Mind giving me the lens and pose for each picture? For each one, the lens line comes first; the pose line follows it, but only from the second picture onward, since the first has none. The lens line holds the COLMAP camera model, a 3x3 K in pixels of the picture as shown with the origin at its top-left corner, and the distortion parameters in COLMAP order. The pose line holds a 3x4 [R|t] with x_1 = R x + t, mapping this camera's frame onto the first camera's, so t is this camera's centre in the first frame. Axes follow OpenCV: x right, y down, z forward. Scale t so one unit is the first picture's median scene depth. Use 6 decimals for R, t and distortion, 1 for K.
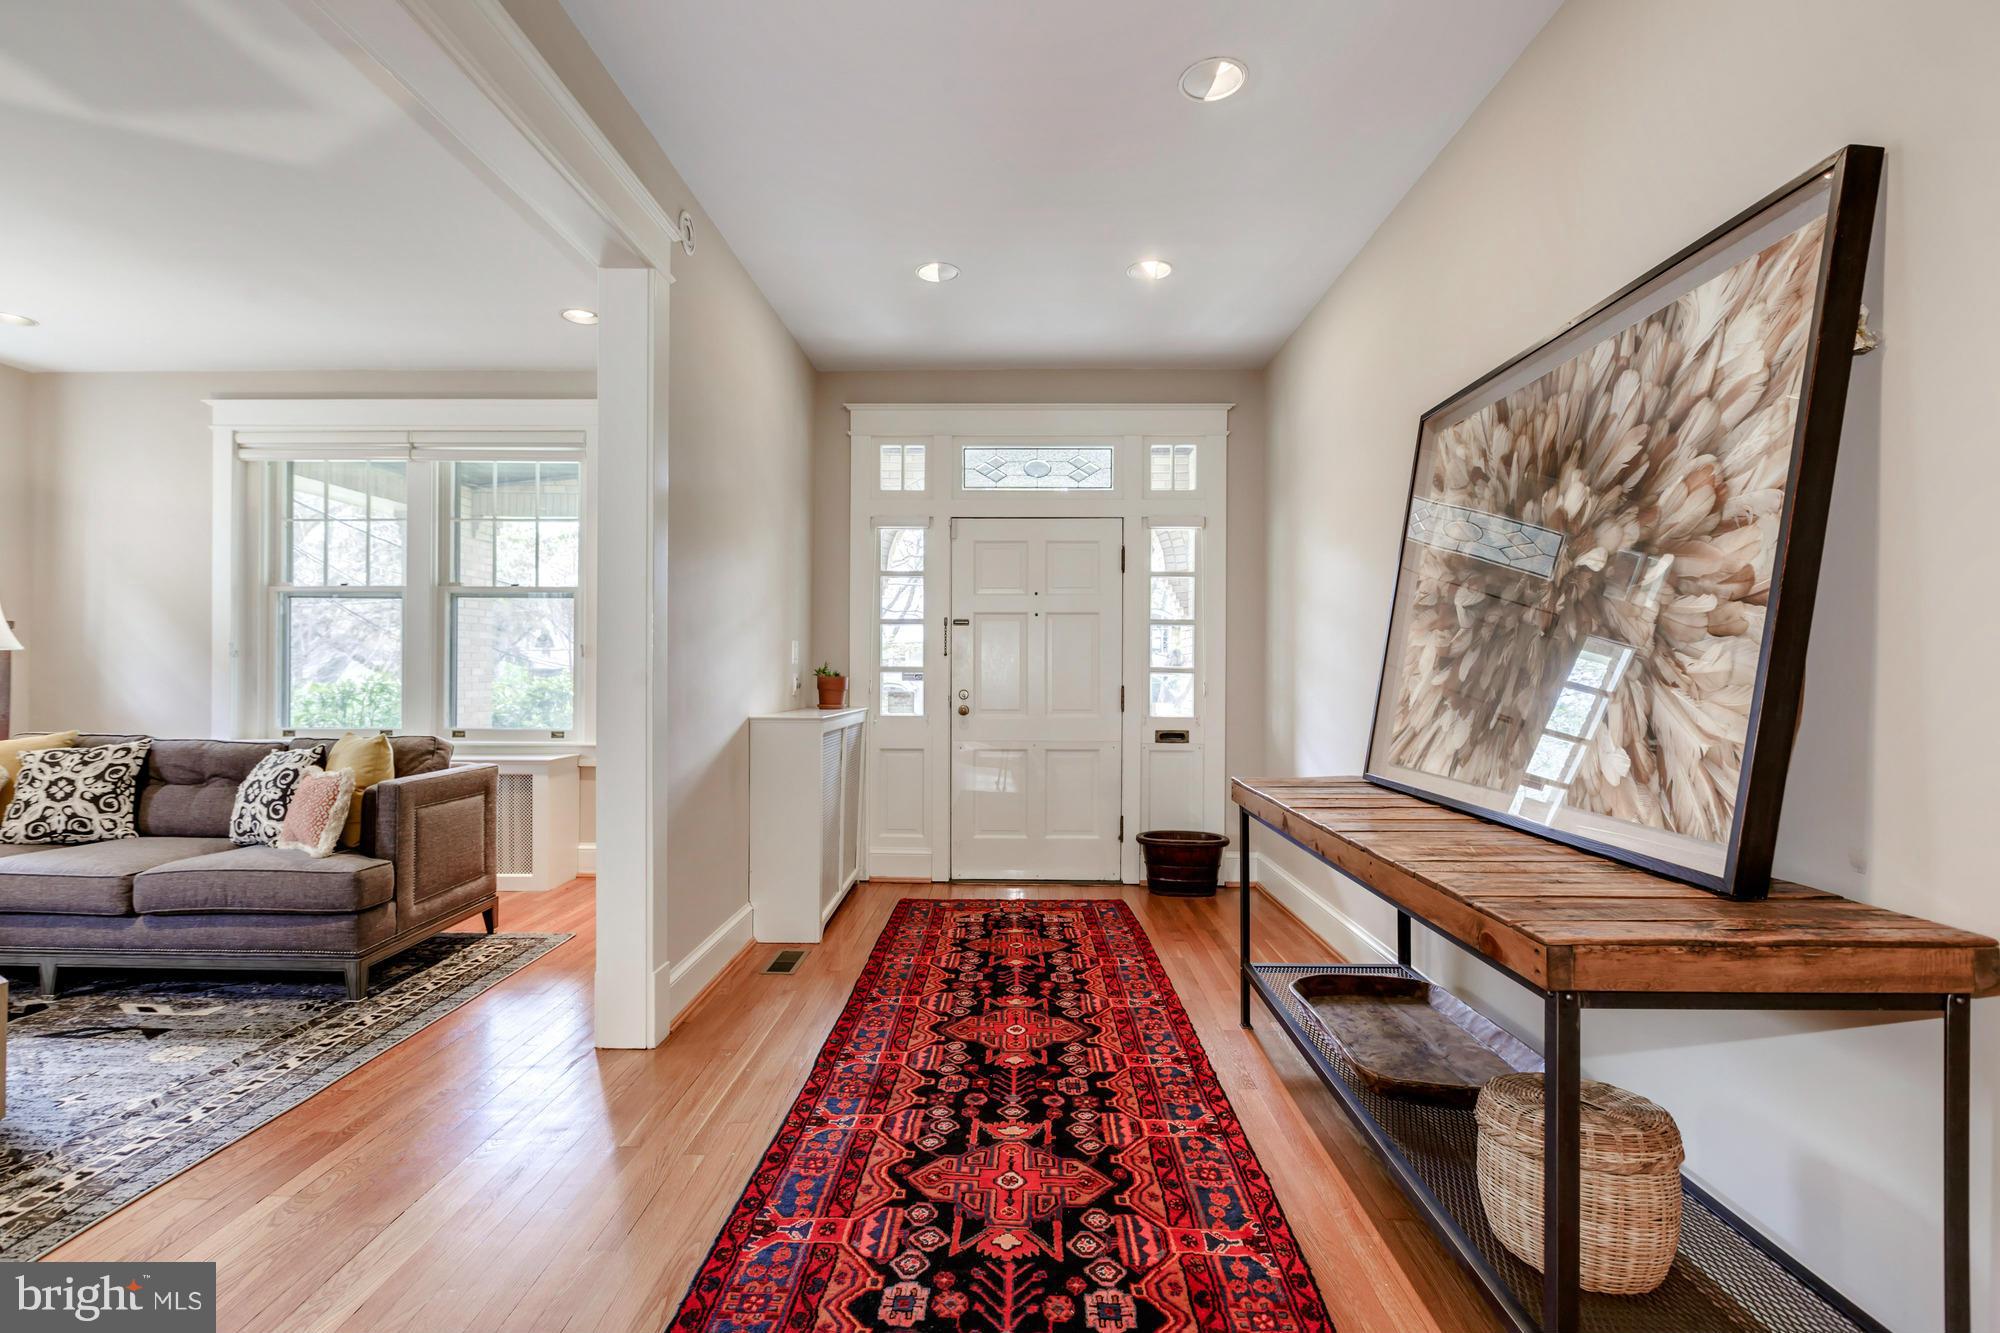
lens RADIAL K [[891.6, 0, 1001.0], [0, 891.6, 667.3], [0, 0, 1]] dist [0.002787, -0.000686]
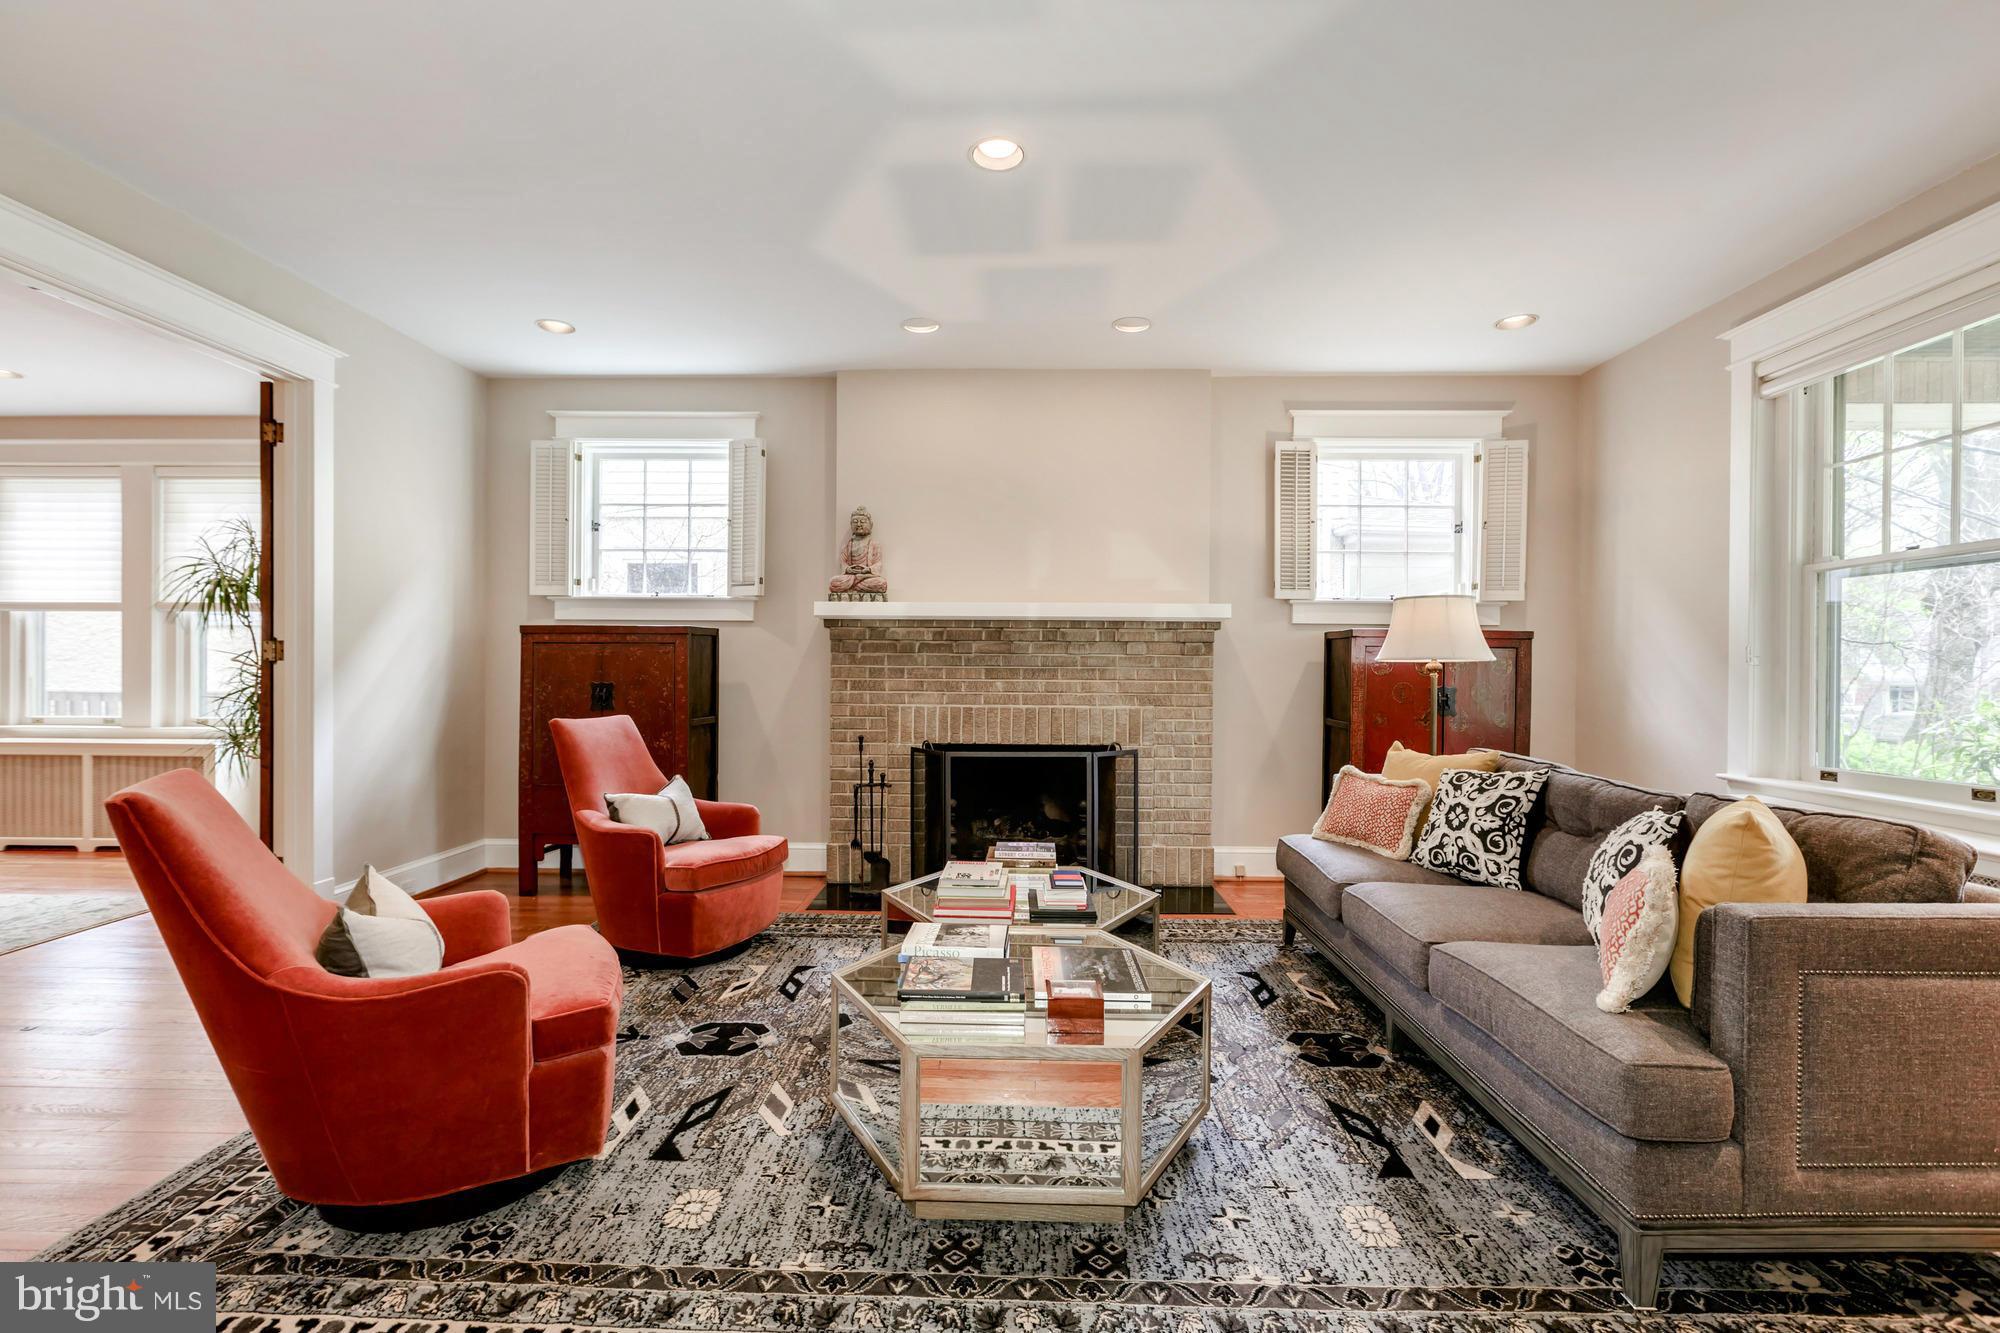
lens RADIAL K [[891.6, 0, 1000.0], [0, 891.6, 670.2], [0, 0, 1]] dist [0.002787, -0.000686]
pose [[-0.007913, -0.003361, -0.999963, -0.157075], [-0.001478, 0.999993, -0.003350, -0.005723], [0.999968, 0.001452, -0.007918, 0.545365]]
